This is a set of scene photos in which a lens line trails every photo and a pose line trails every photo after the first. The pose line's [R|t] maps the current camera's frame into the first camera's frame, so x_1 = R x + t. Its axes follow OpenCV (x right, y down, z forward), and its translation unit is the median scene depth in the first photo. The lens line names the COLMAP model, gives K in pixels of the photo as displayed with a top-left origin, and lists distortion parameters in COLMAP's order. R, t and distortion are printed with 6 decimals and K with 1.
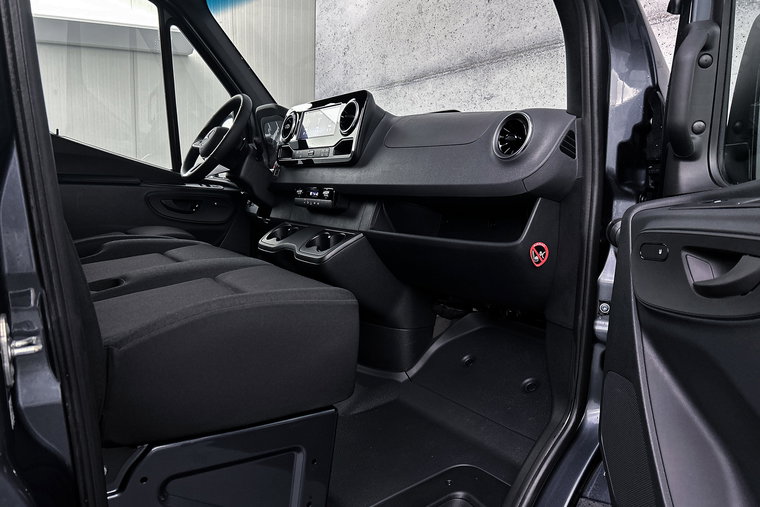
lens RADIAL K [[596.4, 0, 379.7], [0, 596.4, 249.8], [0, 0, 1]] dist [0.053123, -0.071144]
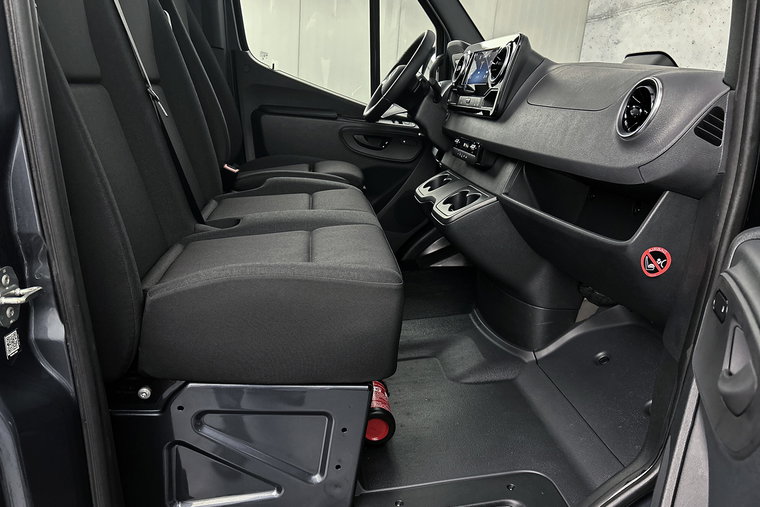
lens RADIAL K [[596.4, 0, 374.8], [0, 596.4, 254.7], [0, 0, 1]] dist [0.053123, -0.071144]
pose [[0.881380, 0.163187, -0.443327, 0.227019], [-0.097217, 0.981011, 0.167828, -0.077509], [0.462296, -0.104821, 0.880508, 0.104909]]
